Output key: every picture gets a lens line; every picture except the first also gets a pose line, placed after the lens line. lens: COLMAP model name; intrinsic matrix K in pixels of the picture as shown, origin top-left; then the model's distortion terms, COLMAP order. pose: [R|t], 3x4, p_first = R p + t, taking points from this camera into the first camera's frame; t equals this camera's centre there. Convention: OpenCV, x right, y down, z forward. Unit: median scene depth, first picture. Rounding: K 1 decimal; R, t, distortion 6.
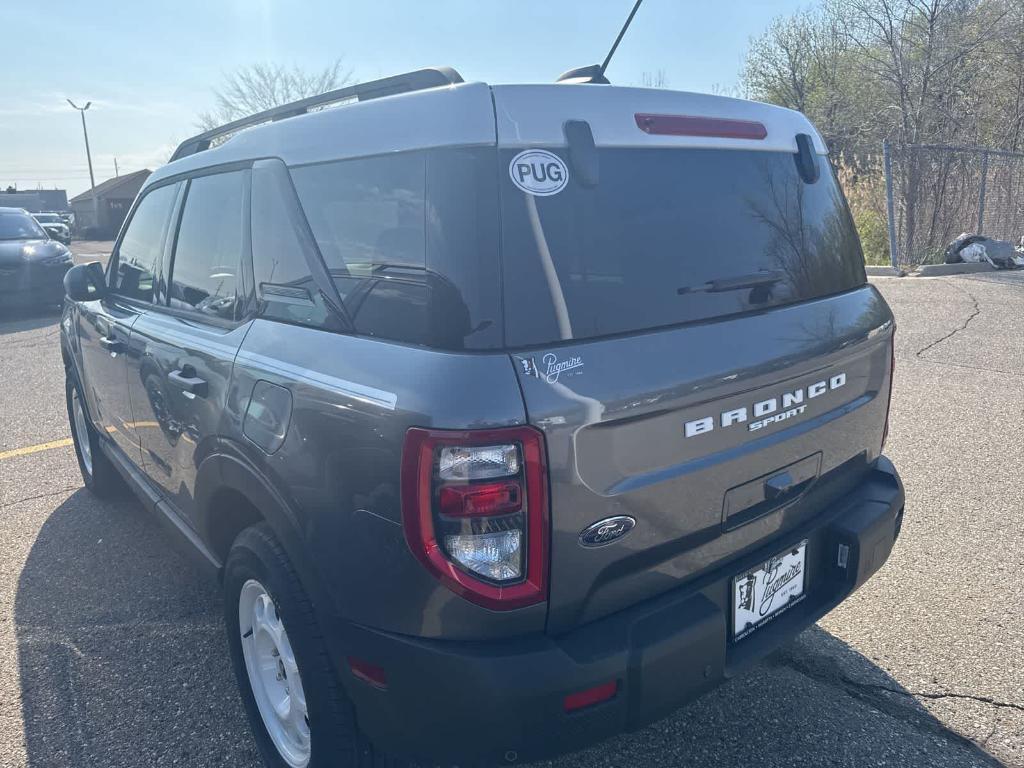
lens RADIAL K [[732.9, 0, 525.2], [0, 732.9, 376.0], [0, 0, 1]] dist [0.033670, -0.031765]
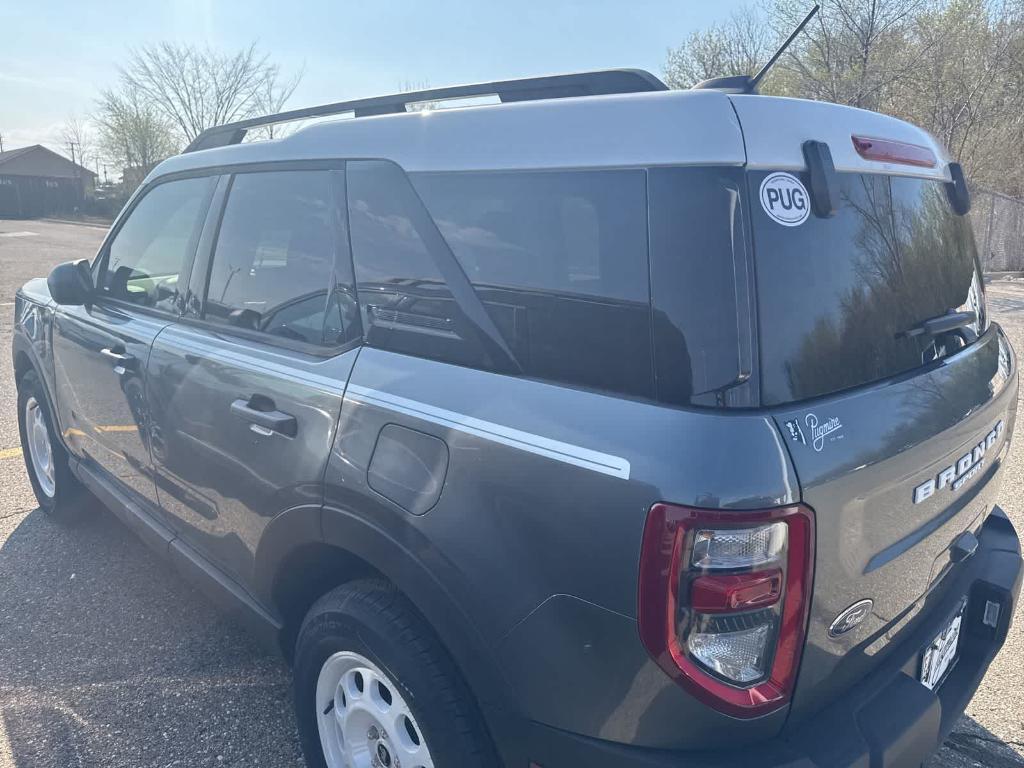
lens RADIAL K [[732.9, 0, 525.2], [0, 732.9, 376.0], [0, 0, 1]] dist [0.033670, -0.031765]
pose [[0.993837, 0.019197, 0.109180, -0.264703], [-0.019372, 0.999812, 0.000546, -0.046888], [-0.109149, -0.002658, 0.994022, 0.128854]]
